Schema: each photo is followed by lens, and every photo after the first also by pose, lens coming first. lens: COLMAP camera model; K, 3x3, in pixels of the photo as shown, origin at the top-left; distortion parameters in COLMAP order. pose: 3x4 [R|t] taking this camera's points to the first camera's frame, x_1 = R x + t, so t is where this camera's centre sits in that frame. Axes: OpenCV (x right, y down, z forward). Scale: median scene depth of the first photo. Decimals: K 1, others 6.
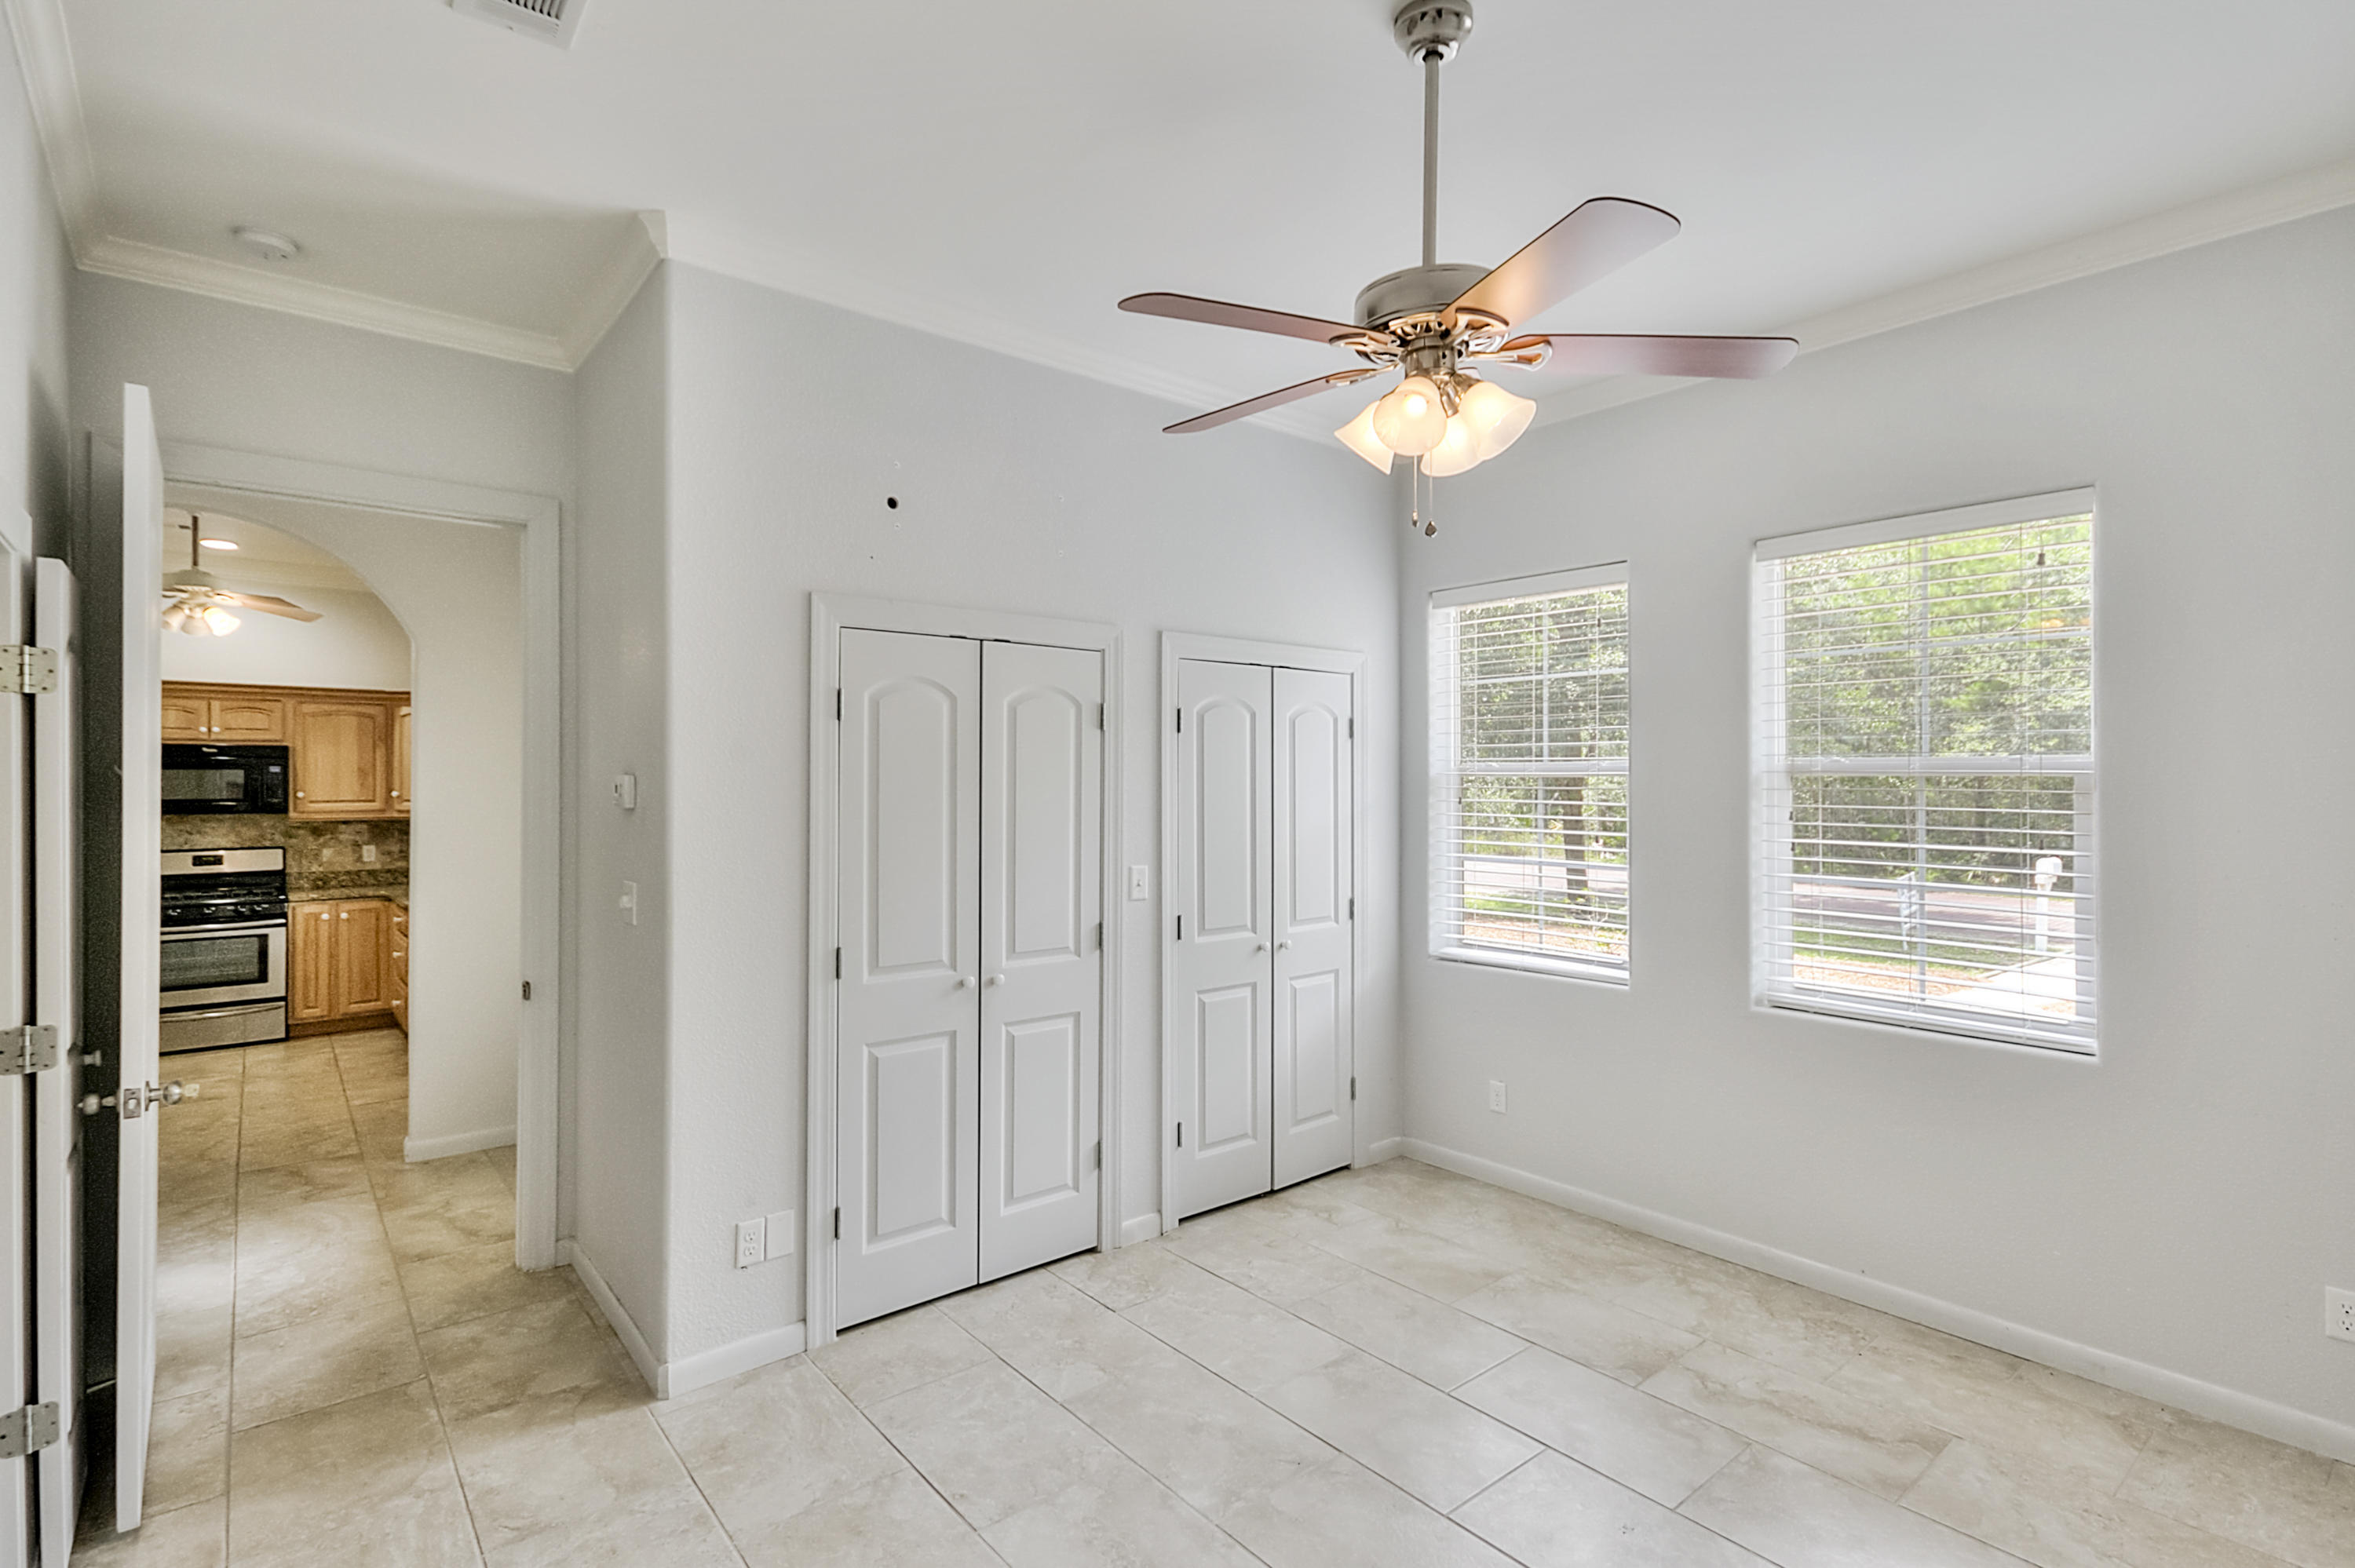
lens RADIAL K [[1098.3, 0, 1184.4], [0, 1098.3, 771.5], [0, 0, 1]] dist [0.000045, 0.000317]
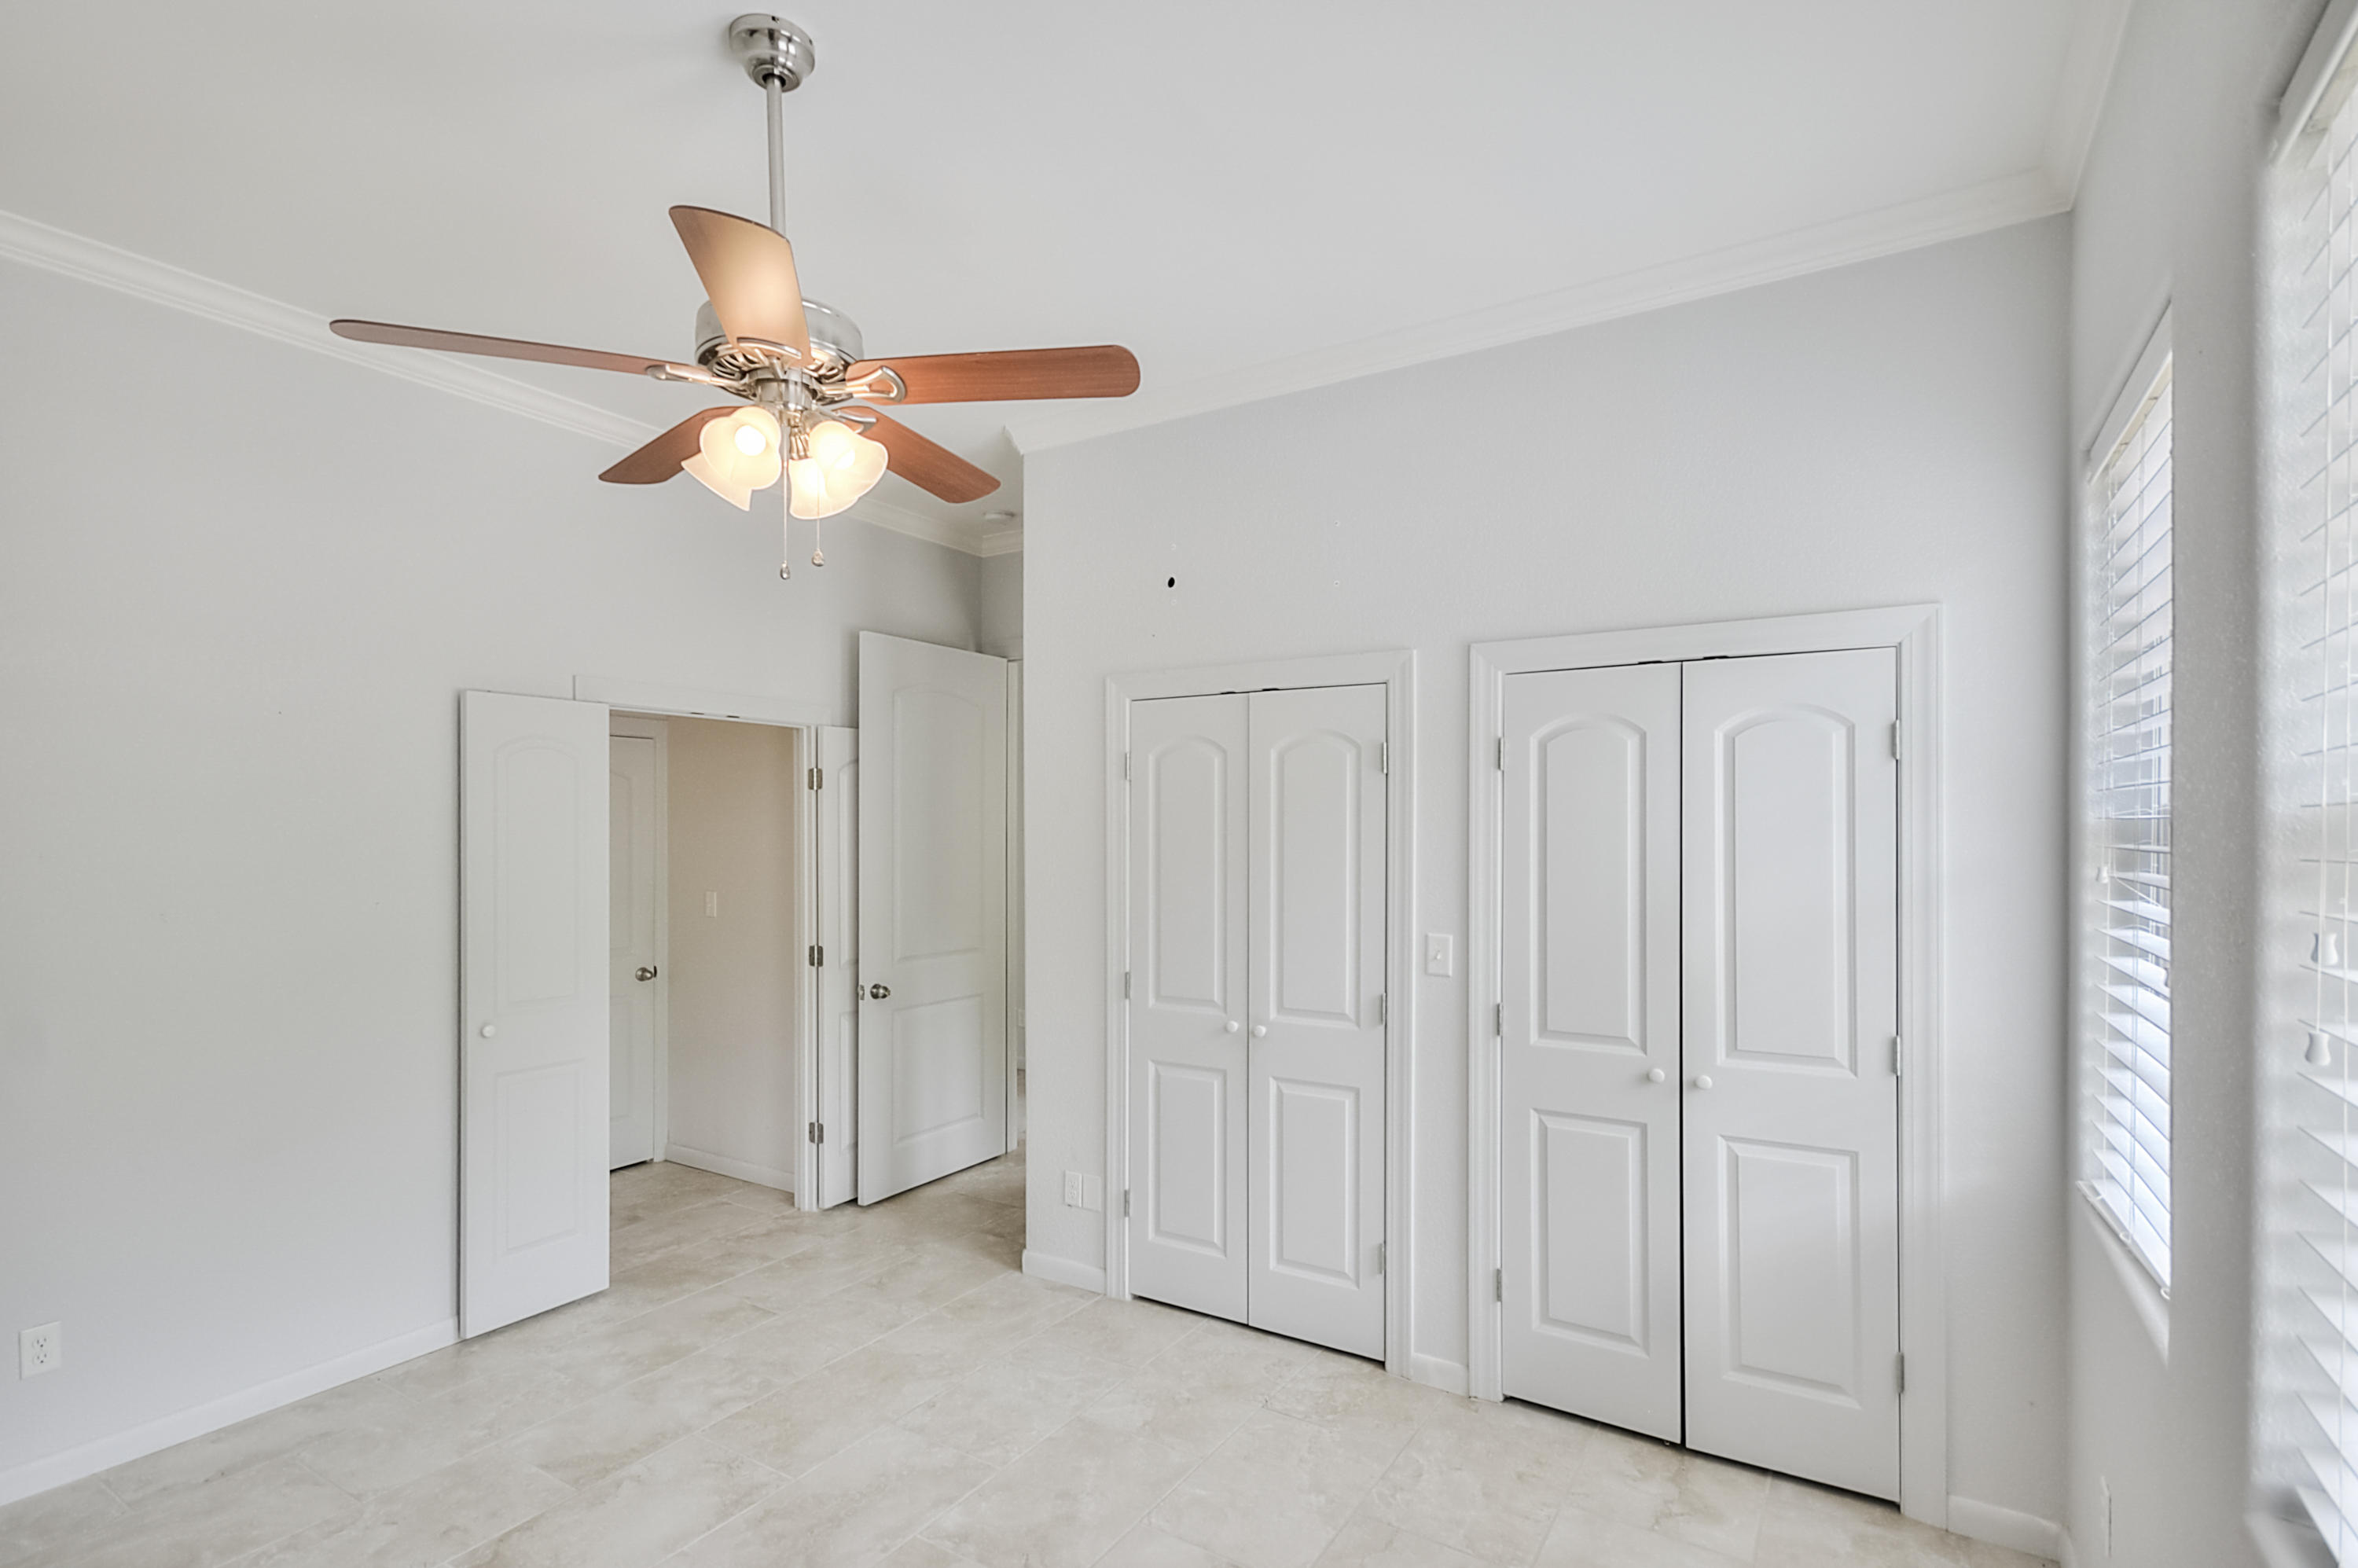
lens RADIAL K [[1090.3, 0, 1187.8], [0, 1090.3, 830.6], [0, 0, 1]] dist [0.002880, 0.000356]
pose [[0.327726, 0.001274, -0.944772, 0.685254], [0.006056, 0.999976, 0.003449, 0.003734], [0.944753, -0.006851, 0.327711, 0.563576]]
